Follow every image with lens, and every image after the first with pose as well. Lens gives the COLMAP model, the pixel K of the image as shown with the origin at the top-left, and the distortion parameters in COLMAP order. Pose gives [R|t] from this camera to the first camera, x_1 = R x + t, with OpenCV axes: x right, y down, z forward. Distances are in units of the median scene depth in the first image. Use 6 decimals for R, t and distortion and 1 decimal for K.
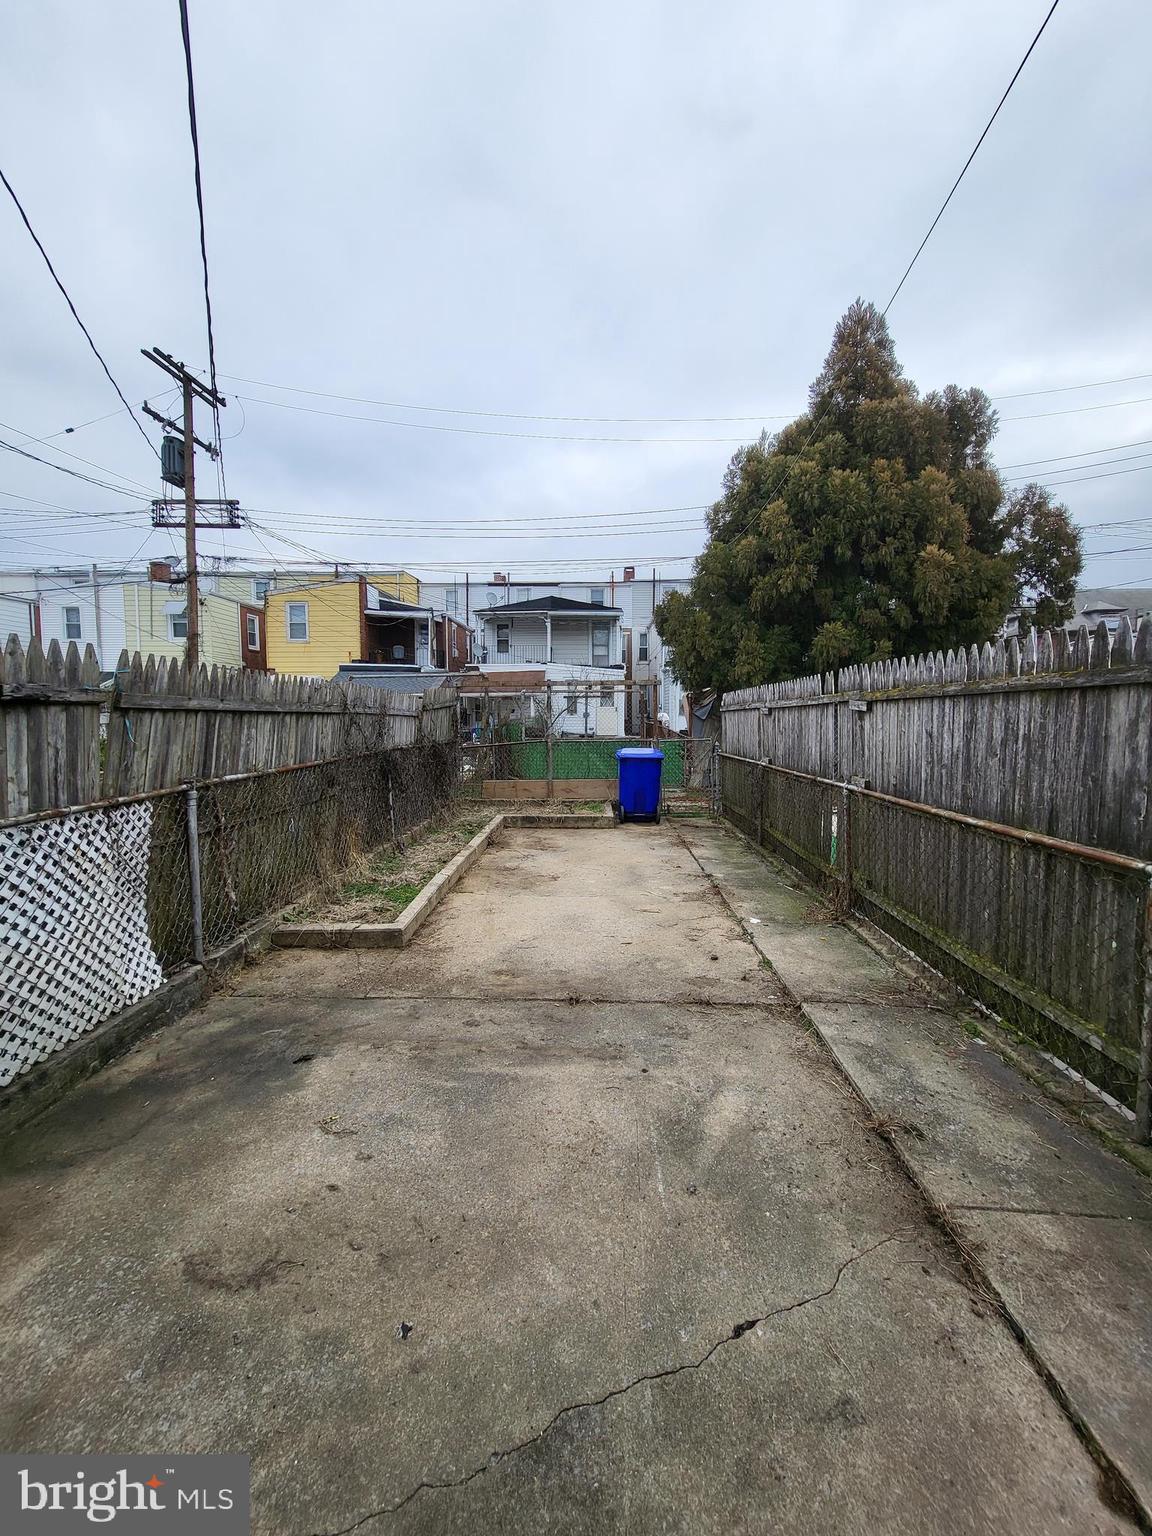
lens RADIAL K [[606.0, 0, 582.4], [0, 606.0, 758.3], [0, 0, 1]] dist [0.000945, -0.000657]
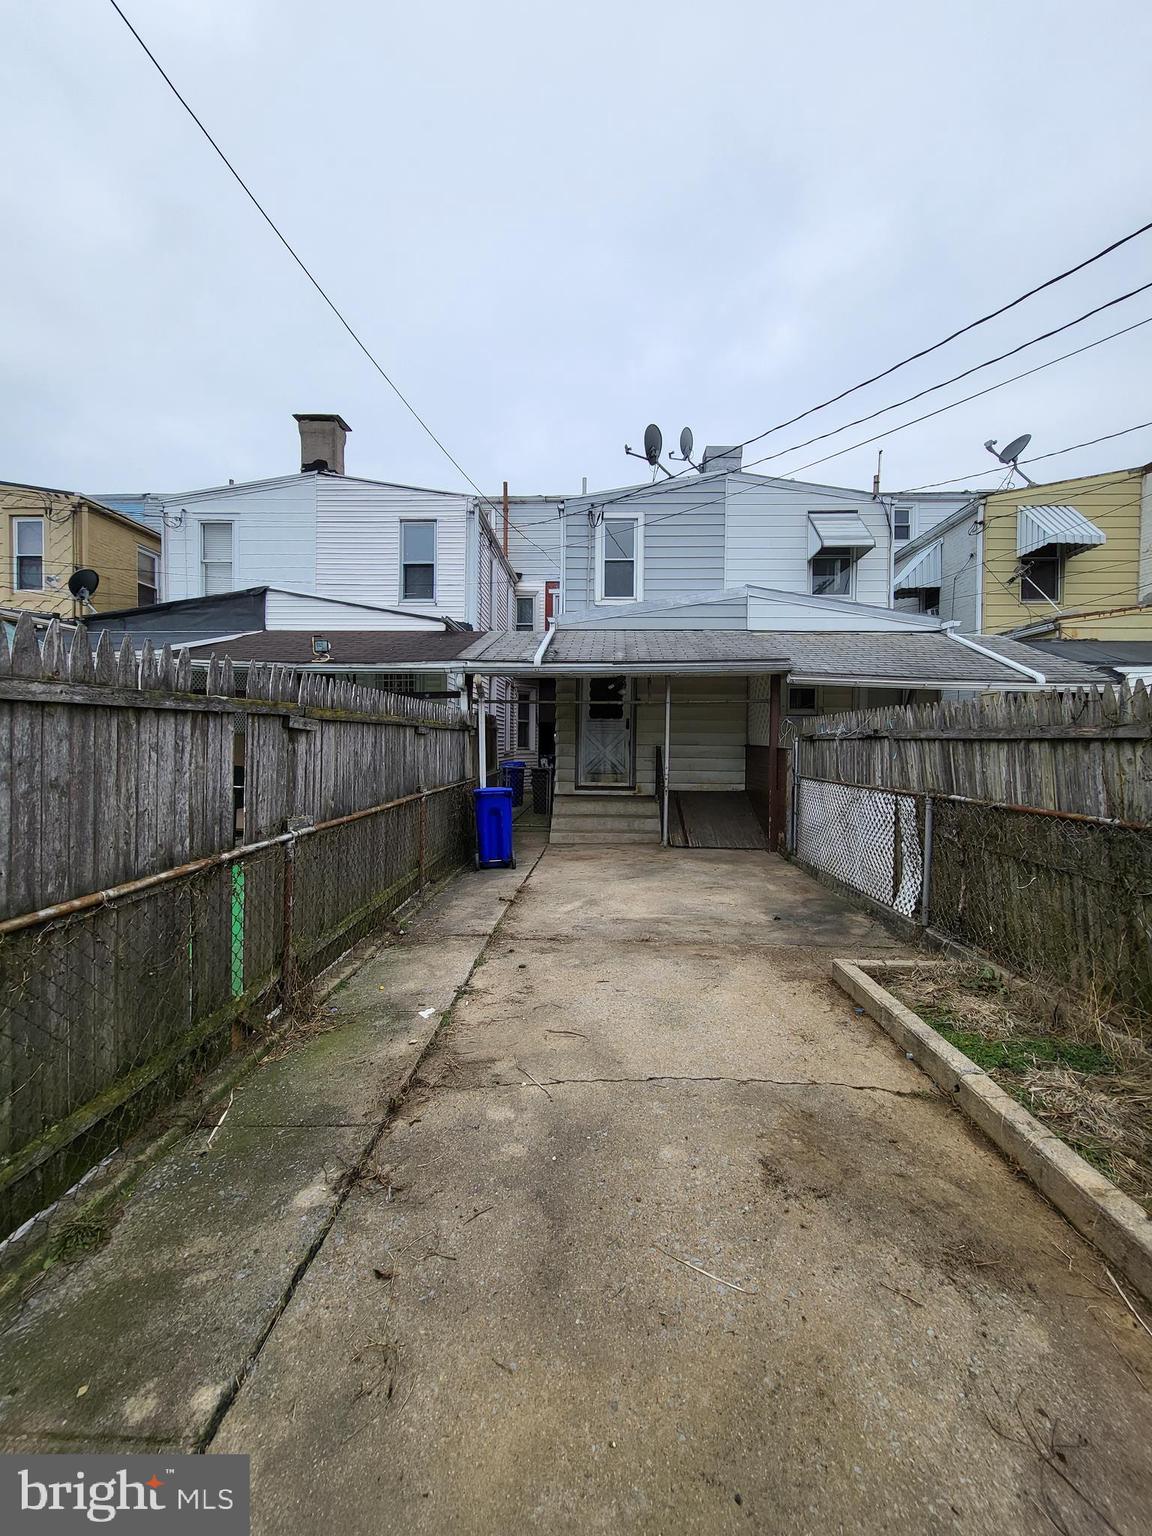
lens RADIAL K [[606.0, 0, 582.4], [0, 606.0, 758.3], [0, 0, 1]] dist [0.000945, -0.000657]
pose [[-0.999927, -0.009737, 0.007127, 0.095056], [-0.008981, 0.995009, 0.099375, -0.123895], [-0.008059, 0.099304, -0.995024, 1.776973]]
